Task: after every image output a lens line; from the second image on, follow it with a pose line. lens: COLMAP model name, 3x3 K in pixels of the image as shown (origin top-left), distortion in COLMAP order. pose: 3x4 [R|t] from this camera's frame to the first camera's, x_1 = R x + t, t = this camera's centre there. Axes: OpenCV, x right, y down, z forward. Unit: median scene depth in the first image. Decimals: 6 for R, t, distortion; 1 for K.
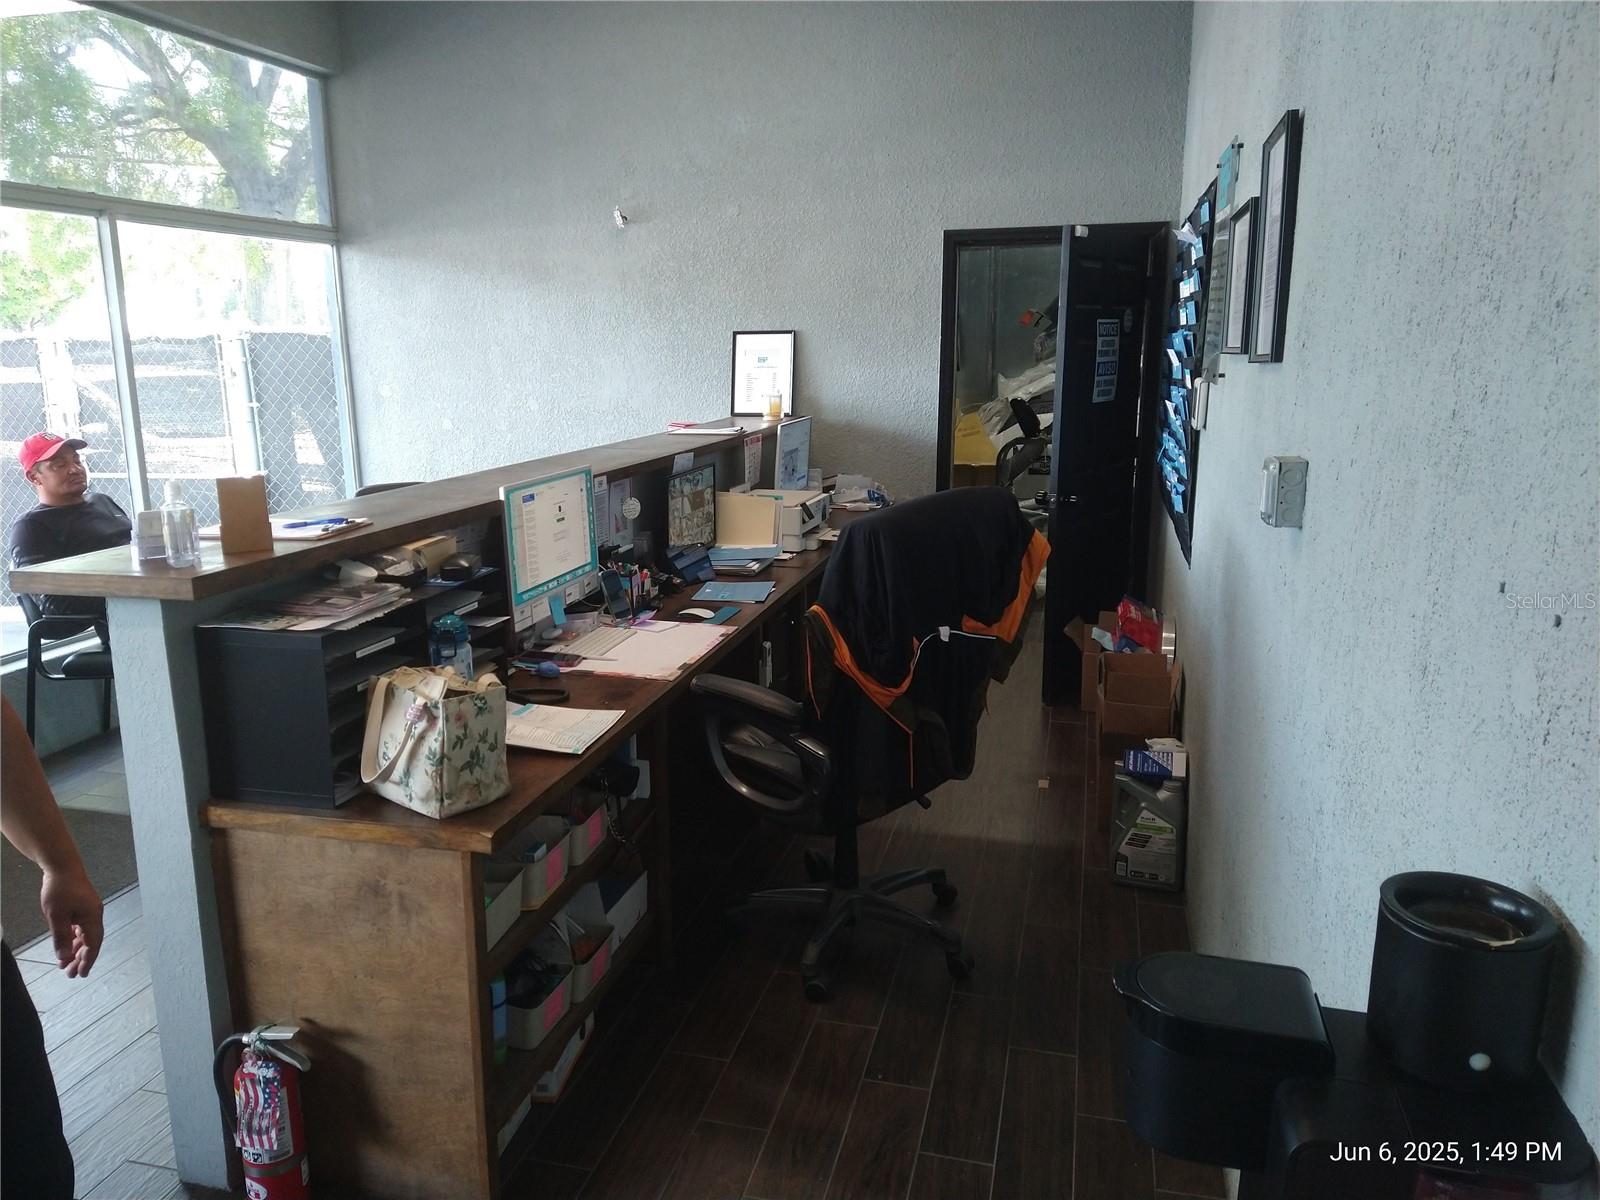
lens RADIAL K [[1185.8, 0, 797.0], [0, 1185.8, 603.3], [0, 0, 1]] dist [0.059272, -0.082973]
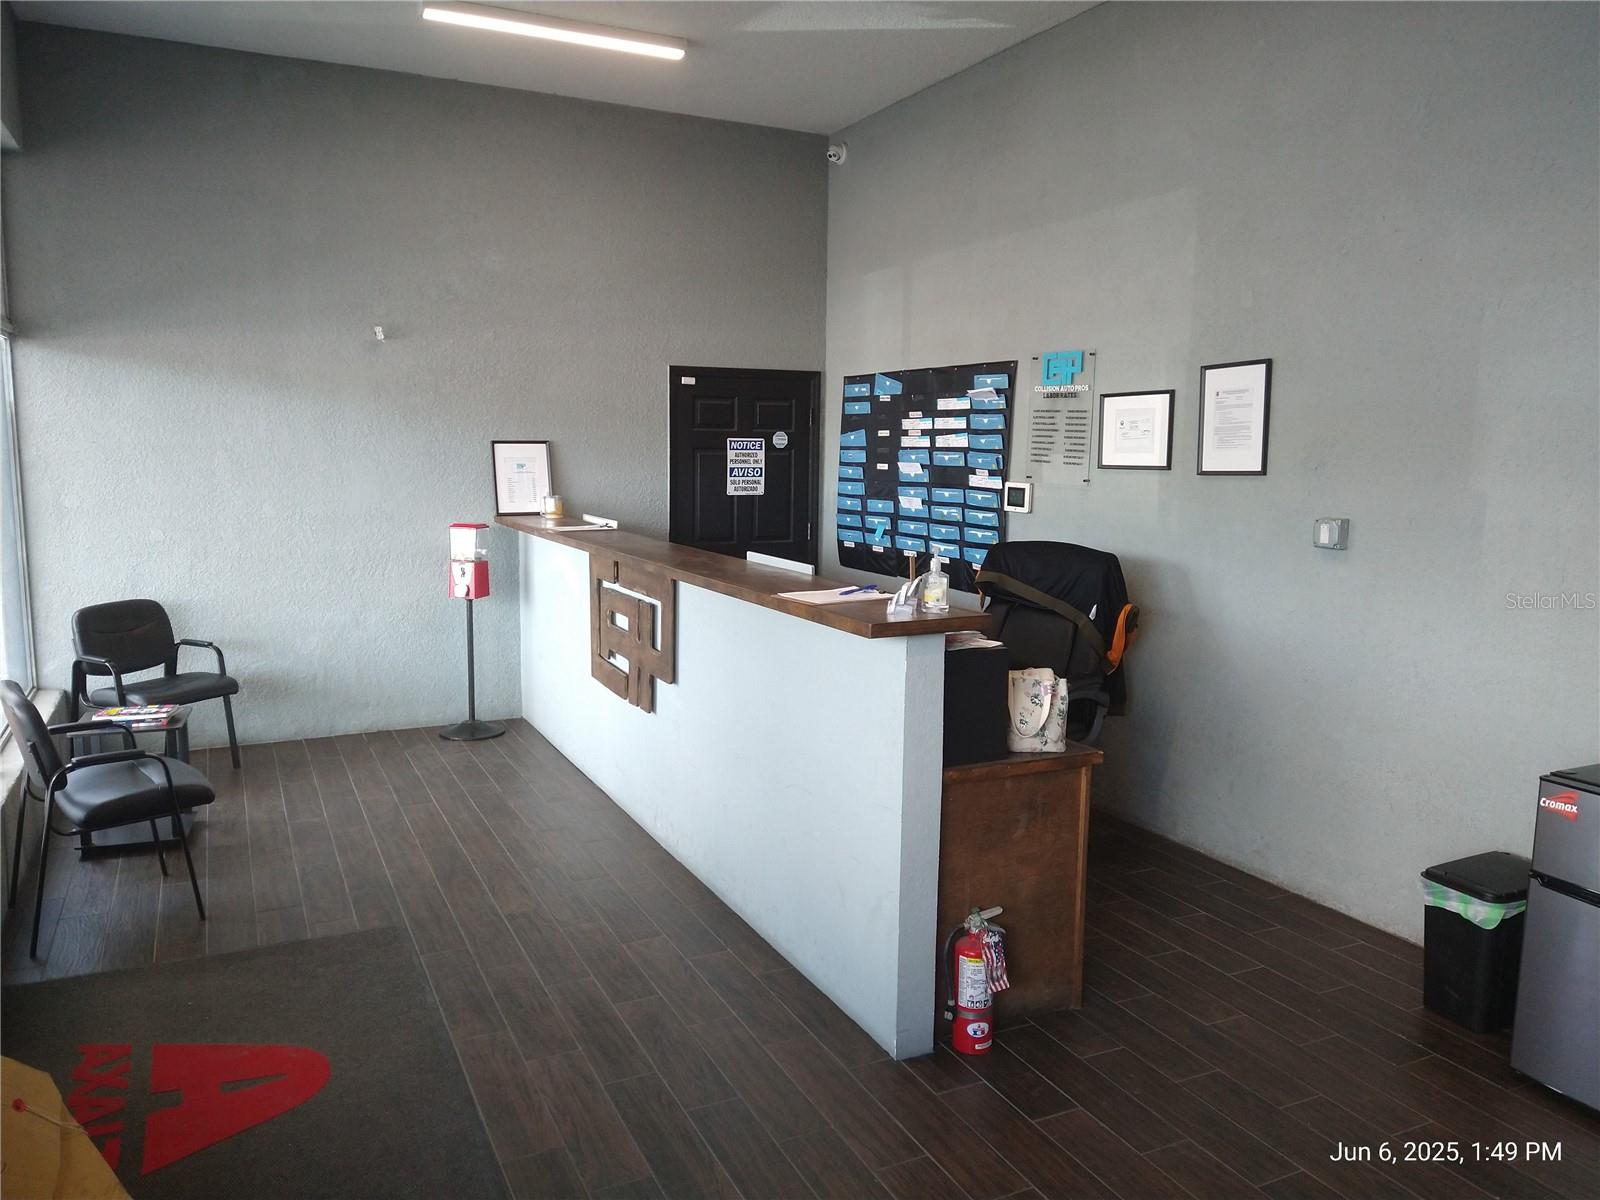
lens RADIAL K [[1185.8, 0, 806.3], [0, 1185.8, 598.2], [0, 0, 1]] dist [0.059272, -0.082973]
pose [[0.759484, -0.073550, 0.646355, -0.560445], [0.126193, 0.991371, -0.035470, -0.006259], [-0.638169, 0.108504, 0.762212, -0.020513]]
